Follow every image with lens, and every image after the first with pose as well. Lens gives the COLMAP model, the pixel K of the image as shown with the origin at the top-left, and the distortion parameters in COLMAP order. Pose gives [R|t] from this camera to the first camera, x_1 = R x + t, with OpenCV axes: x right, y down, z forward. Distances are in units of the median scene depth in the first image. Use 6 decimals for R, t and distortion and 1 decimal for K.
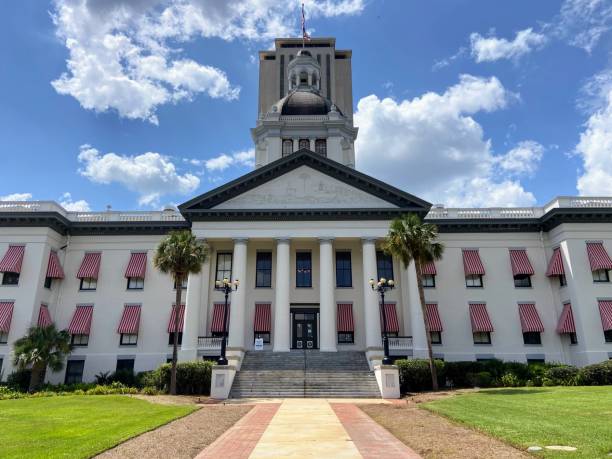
lens RADIAL K [[460.3, 0, 306.0], [0, 460.3, 229.5], [0, 0, 1]] dist [0.041776, -0.000160]
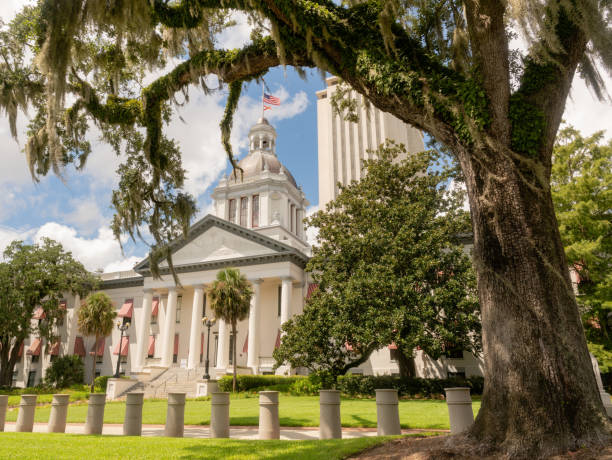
lens RADIAL K [[457.5, 0, 275.5], [0, 457.5, 231.2], [0, 0, 1]] dist [-0.037219, -0.000459]
pose [[0.908349, -0.123269, -0.399633, 0.683893], [0.112903, 0.992373, -0.049478, -0.043262], [0.402684, -0.000176, 0.915339, -0.114105]]
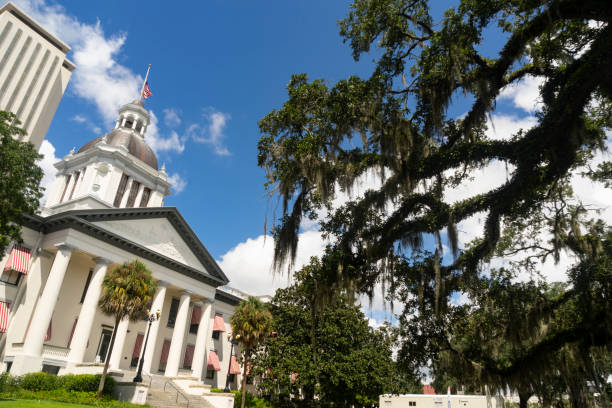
lens RADIAL K [[407.6, 0, 307.0], [0, 407.6, 207.9], [0, 0, 1]] dist [-0.020612, 0.000412]
pose [[0.478049, 0.424350, 0.769023, -0.690361], [-0.311106, 0.900592, -0.303557, 0.051042], [-0.821391, -0.094133, 0.562545, 0.077994]]
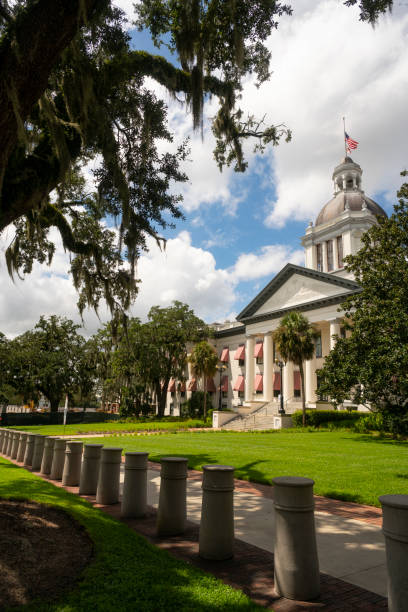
lens RADIAL K [[405.2, 0, 204.0], [0, 405.2, 306.0], [0, 0, 1]] dist [-0.005427, 0.000109]
pose [[0.554915, -0.179328, -0.812349, 0.852759], [0.214847, 0.974256, -0.068307, -0.018120], [0.803685, -0.136626, 0.579157, 0.044553]]
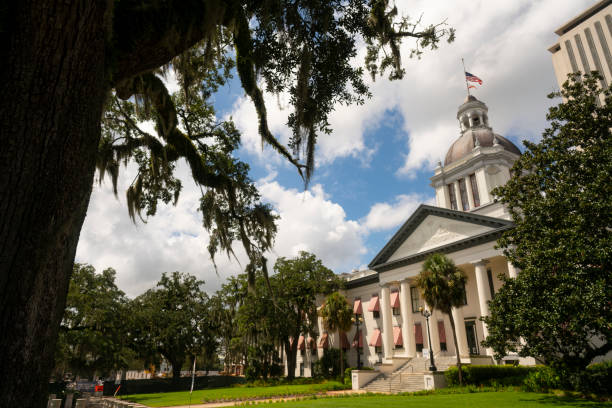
lens RADIAL K [[405.2, 0, 306.0], [0, 405.2, 204.0], [0, 0, 1]] dist [-0.005427, 0.000109]
pose [[0.509842, -0.314131, -0.800864, 0.778829], [0.253683, 0.944449, -0.208953, -0.015428], [0.822014, -0.096633, 0.561209, 0.056334]]
